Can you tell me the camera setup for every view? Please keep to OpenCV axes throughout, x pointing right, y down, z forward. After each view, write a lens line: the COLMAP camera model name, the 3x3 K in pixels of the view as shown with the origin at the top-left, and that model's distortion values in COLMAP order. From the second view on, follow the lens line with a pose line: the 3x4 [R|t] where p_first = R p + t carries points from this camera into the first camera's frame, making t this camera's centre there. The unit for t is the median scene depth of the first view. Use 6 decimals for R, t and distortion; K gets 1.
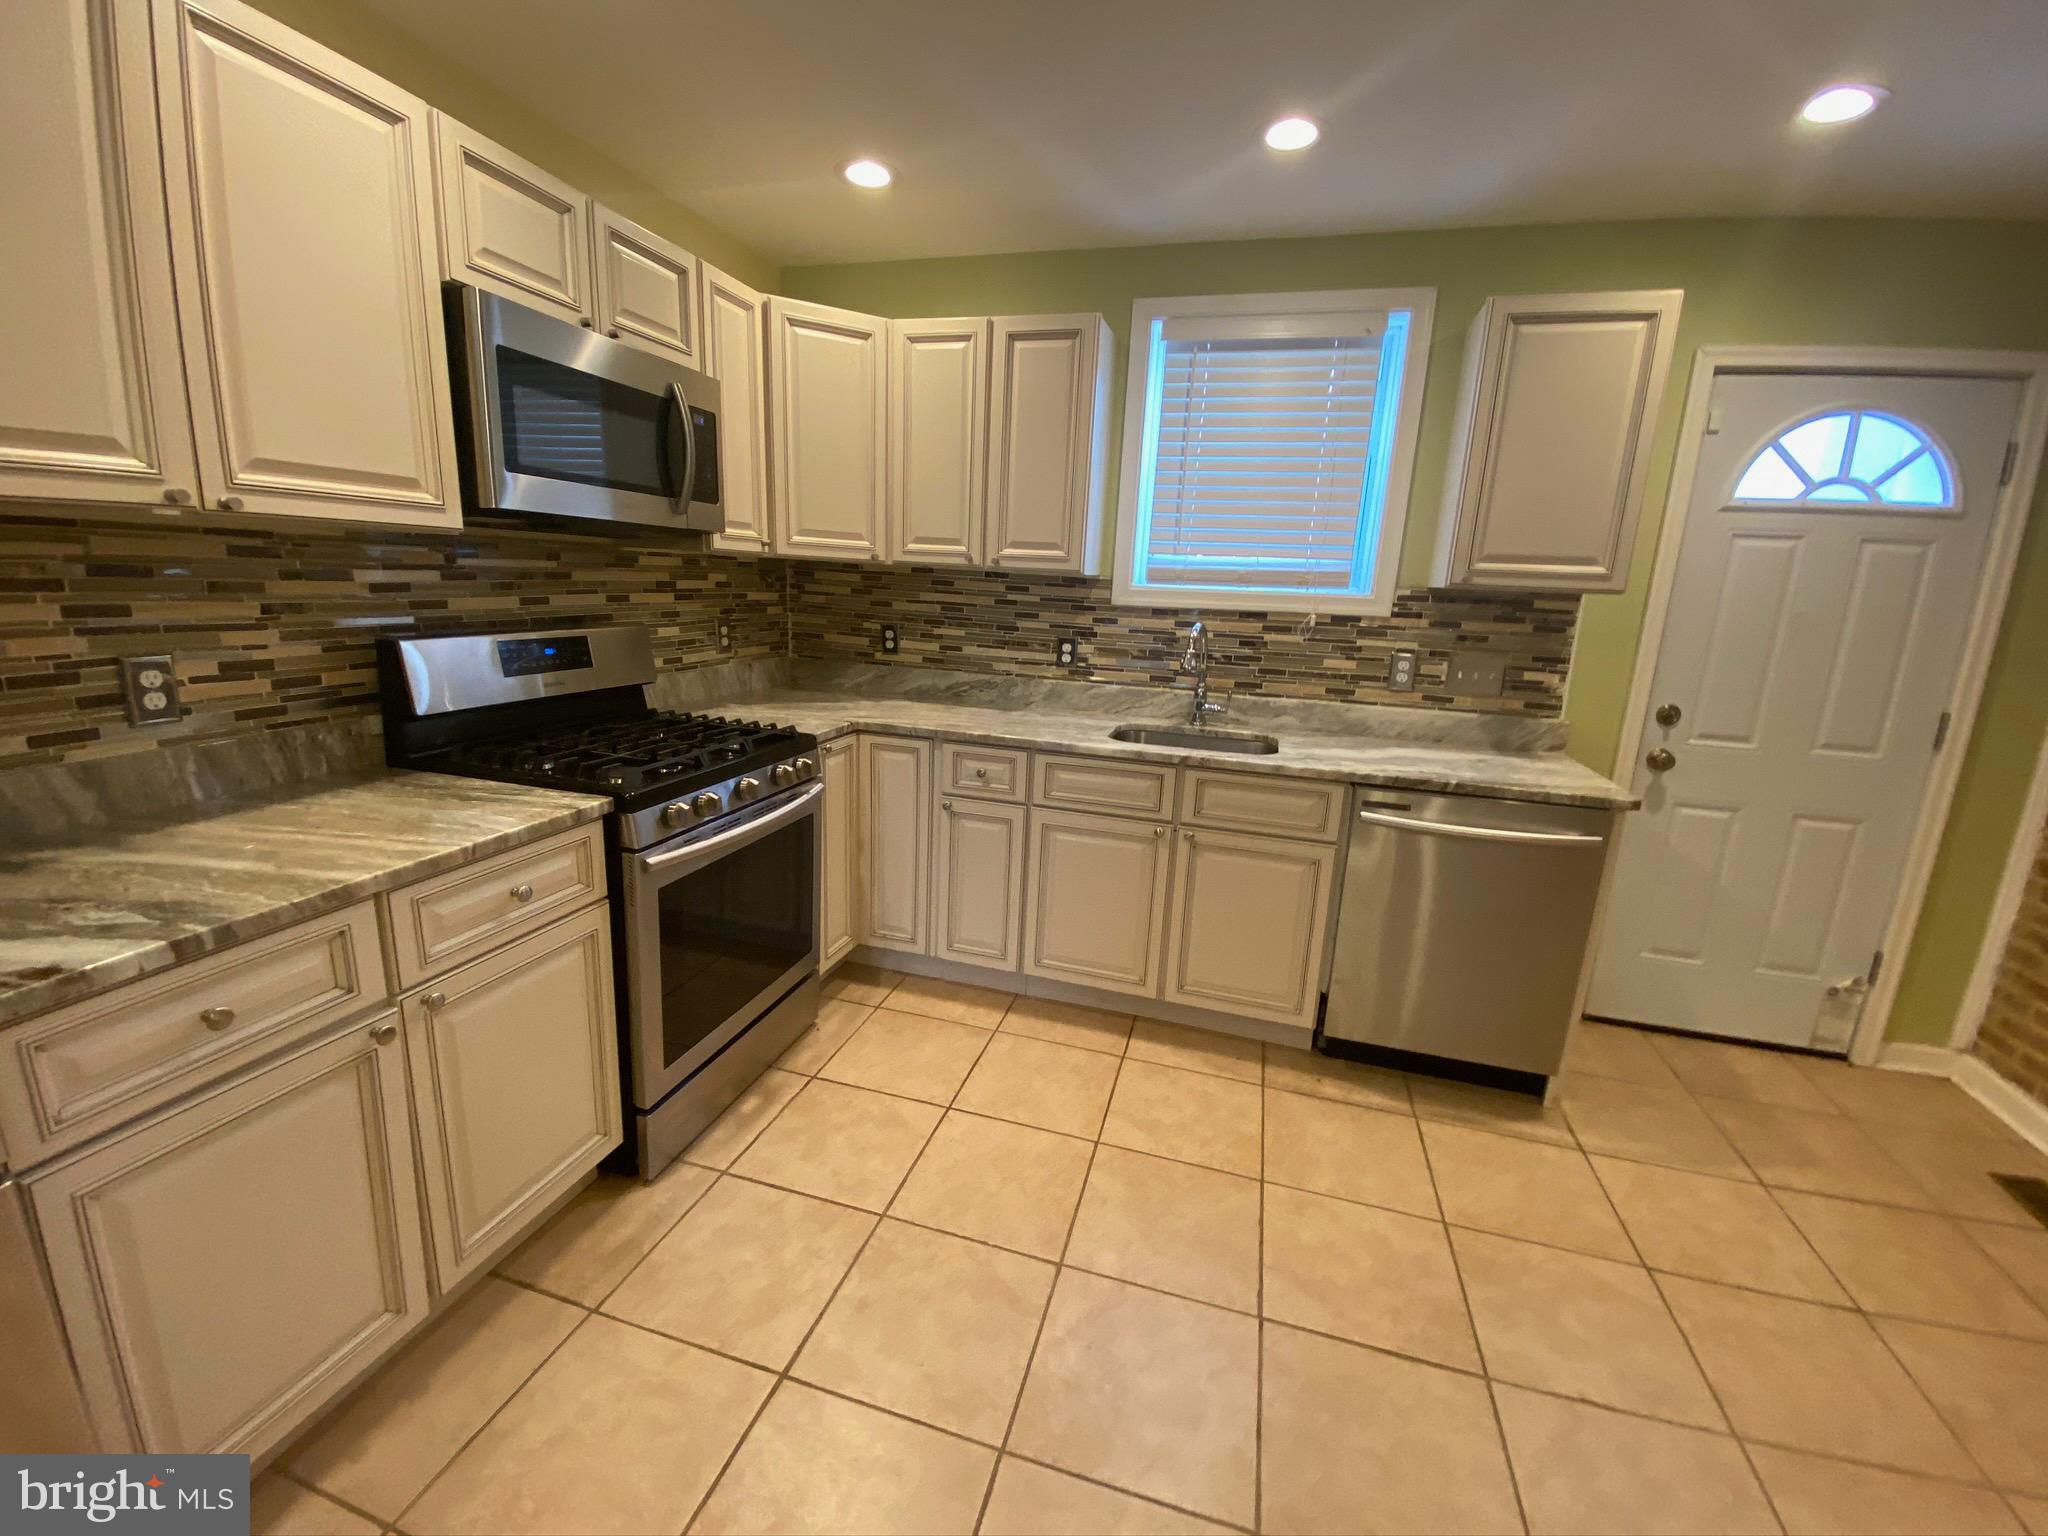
lens RADIAL K [[820.5, 0, 1024.0], [0, 820.5, 768.0], [0, 0, 1]] dist [0.041083, -0.034172]
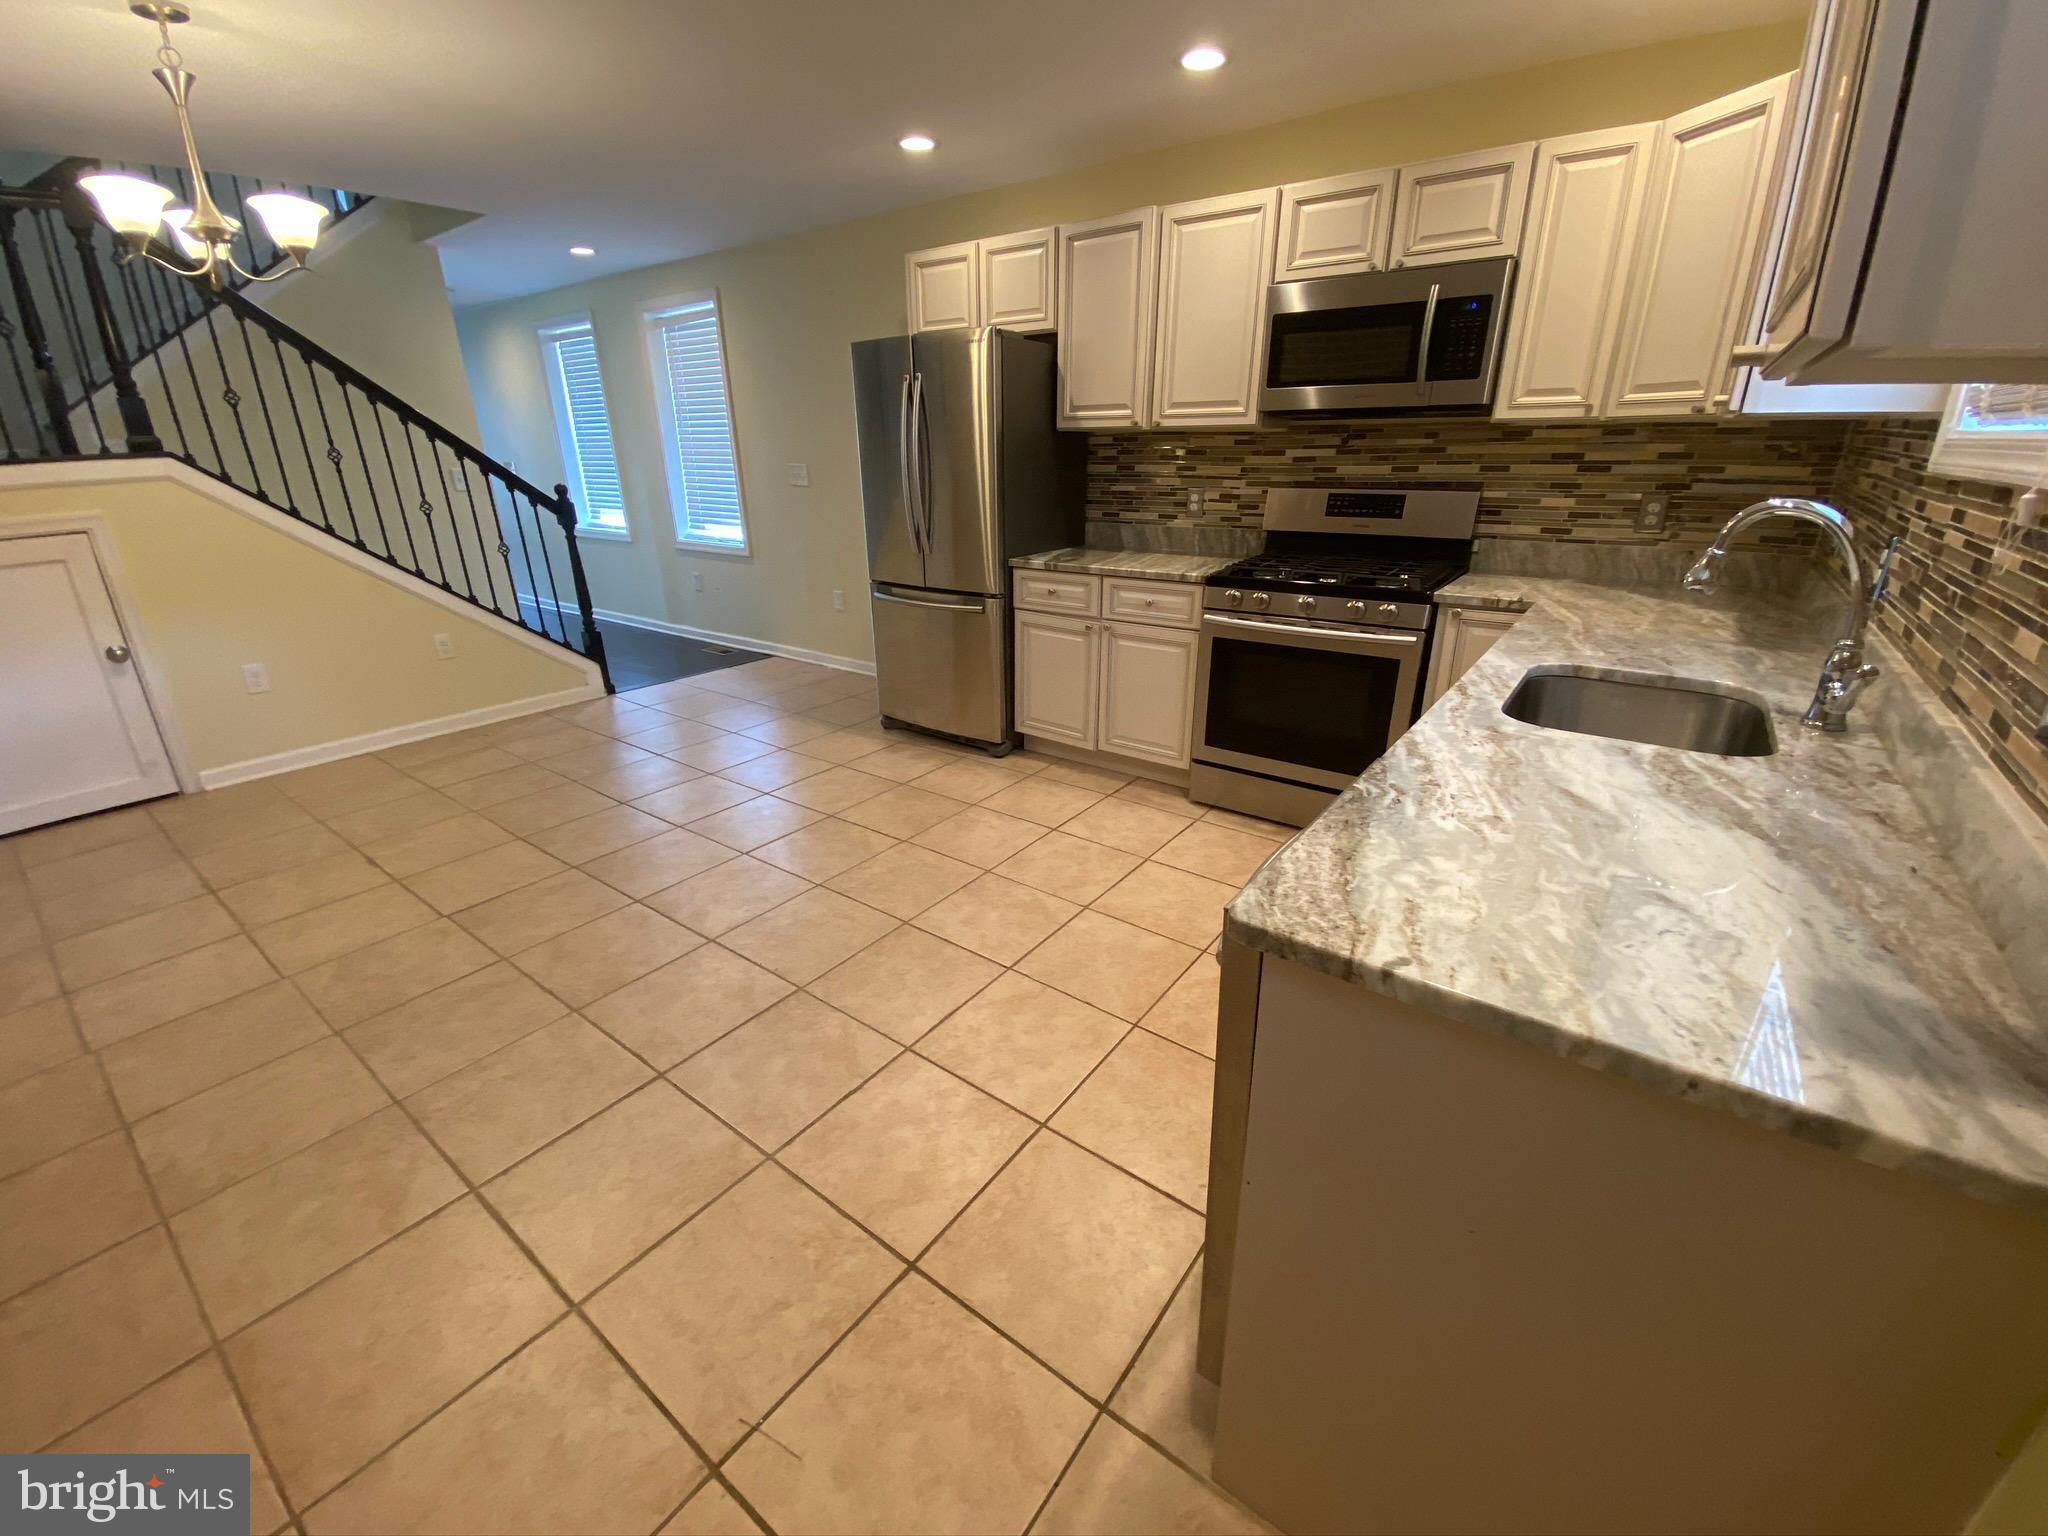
lens RADIAL K [[825.6, 0, 1024.0], [0, 825.6, 768.0], [0, 0, 1]] dist [0.007294, -0.014060]
pose [[-0.350673, 0.296088, -0.888459, 0.901006], [-0.215444, 0.897752, 0.384220, -0.124786], [0.911379, 0.326149, -0.251027, 0.795647]]
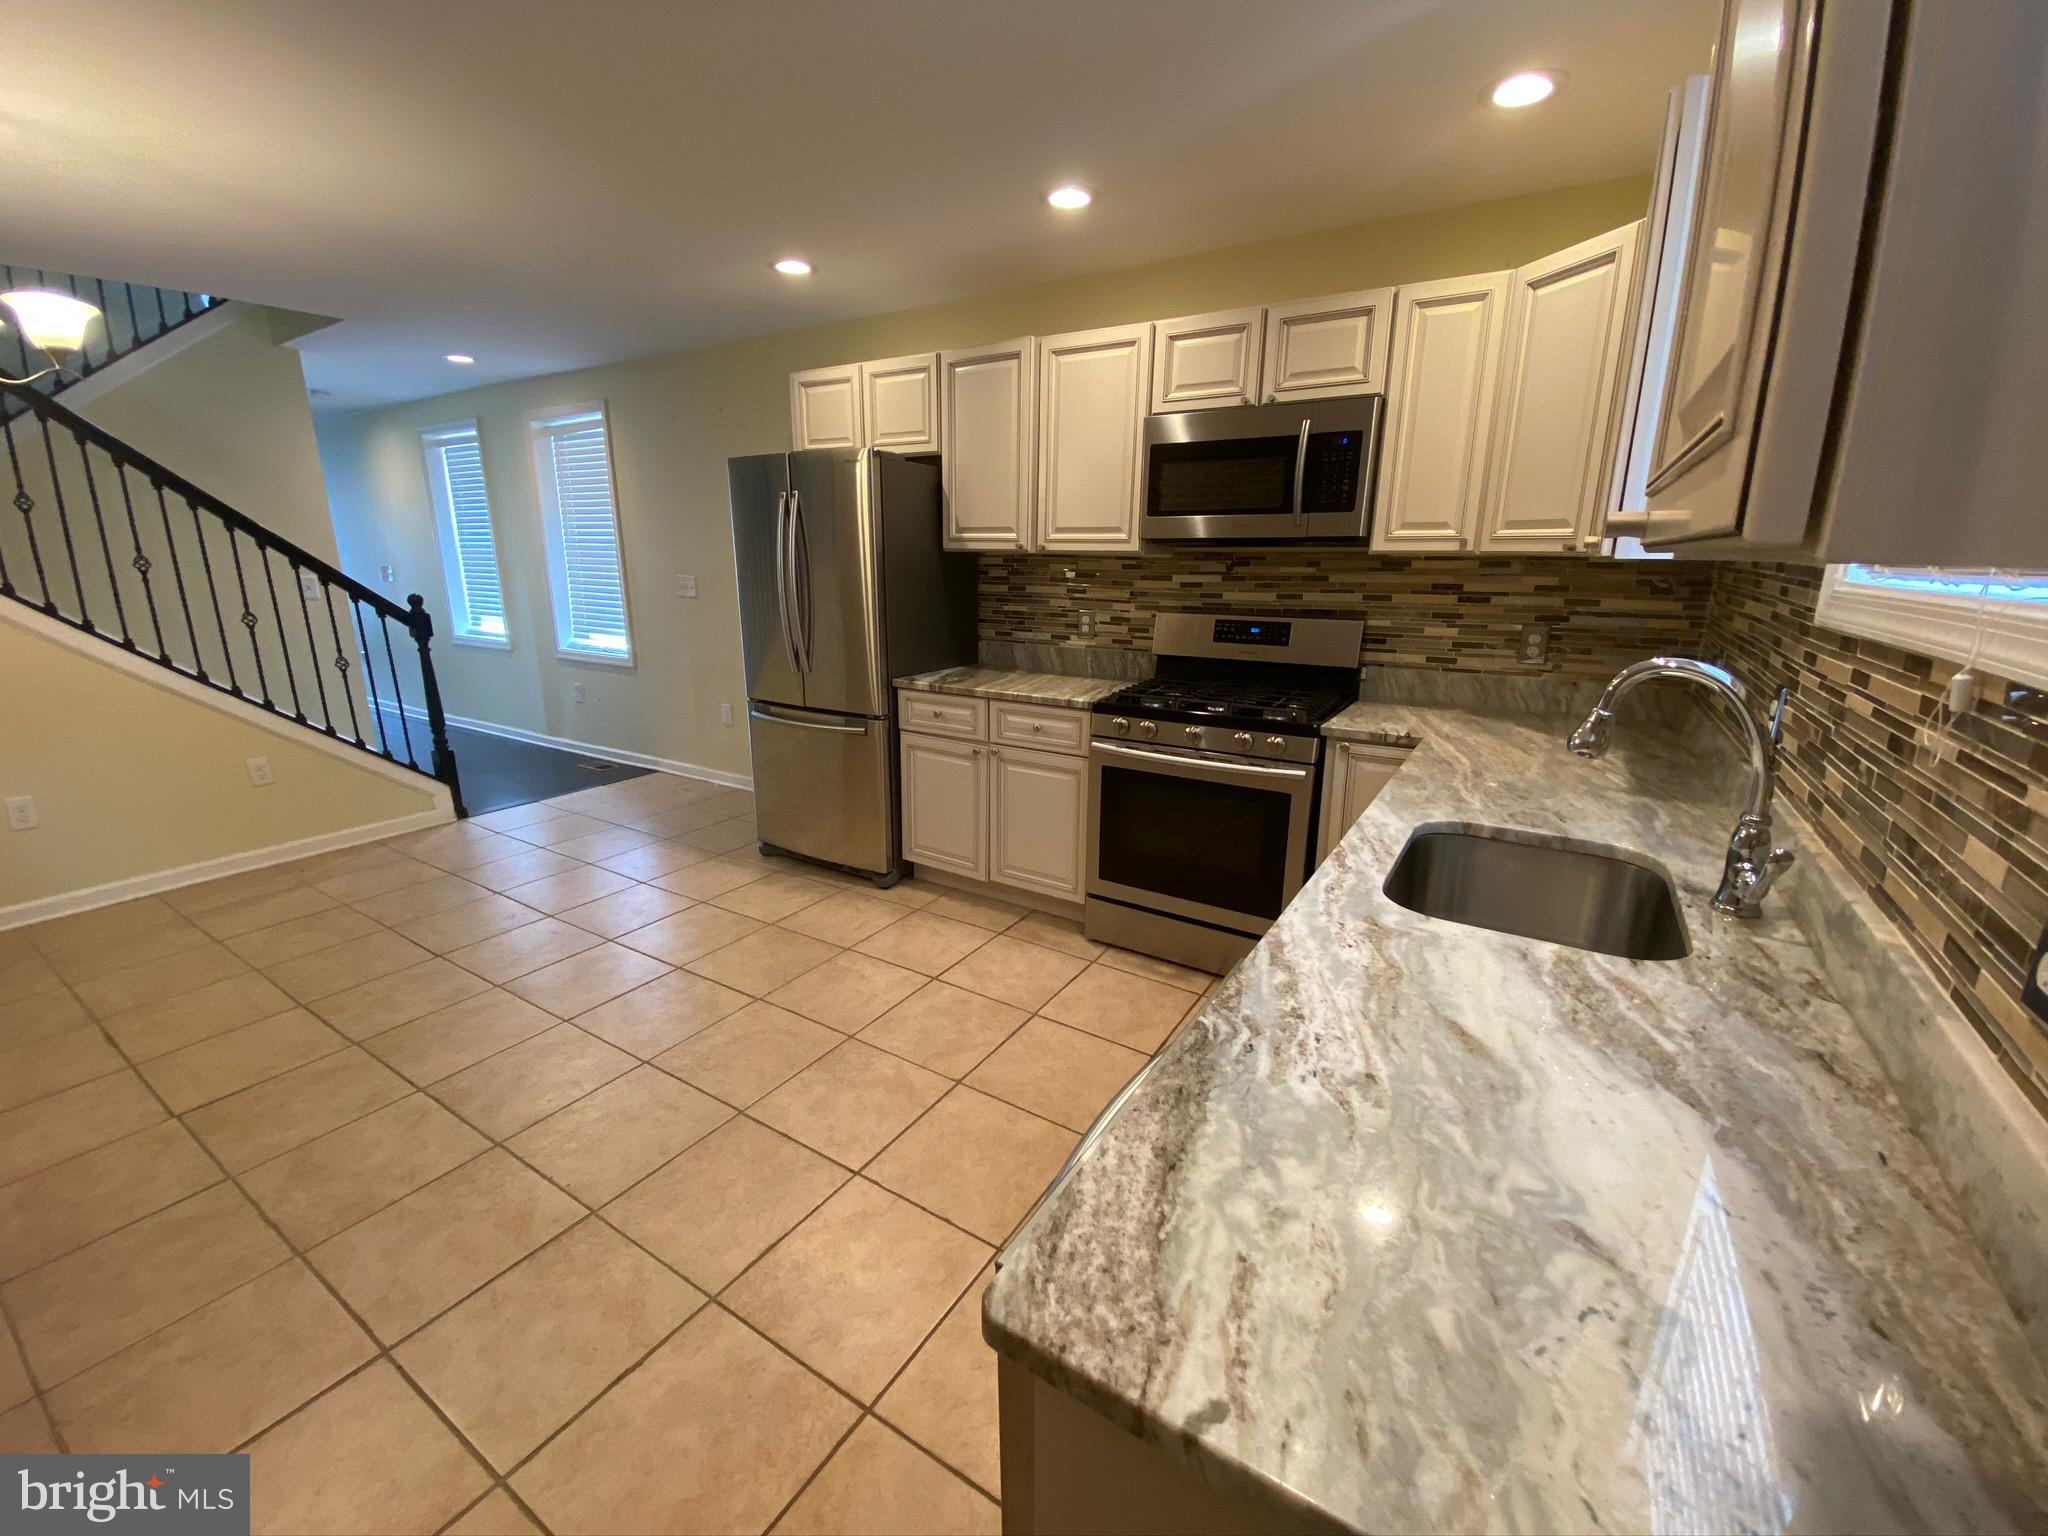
lens RADIAL K [[820.7, 0, 1024.6], [0, 820.7, 769.8], [0, 0, 1]] dist [0.017012, -0.019469]
pose [[-0.273855, 0.194860, -0.941825, 0.773041], [-0.232878, 0.936686, 0.261510, -0.159499], [0.933151, 0.290946, -0.211137, 0.823294]]
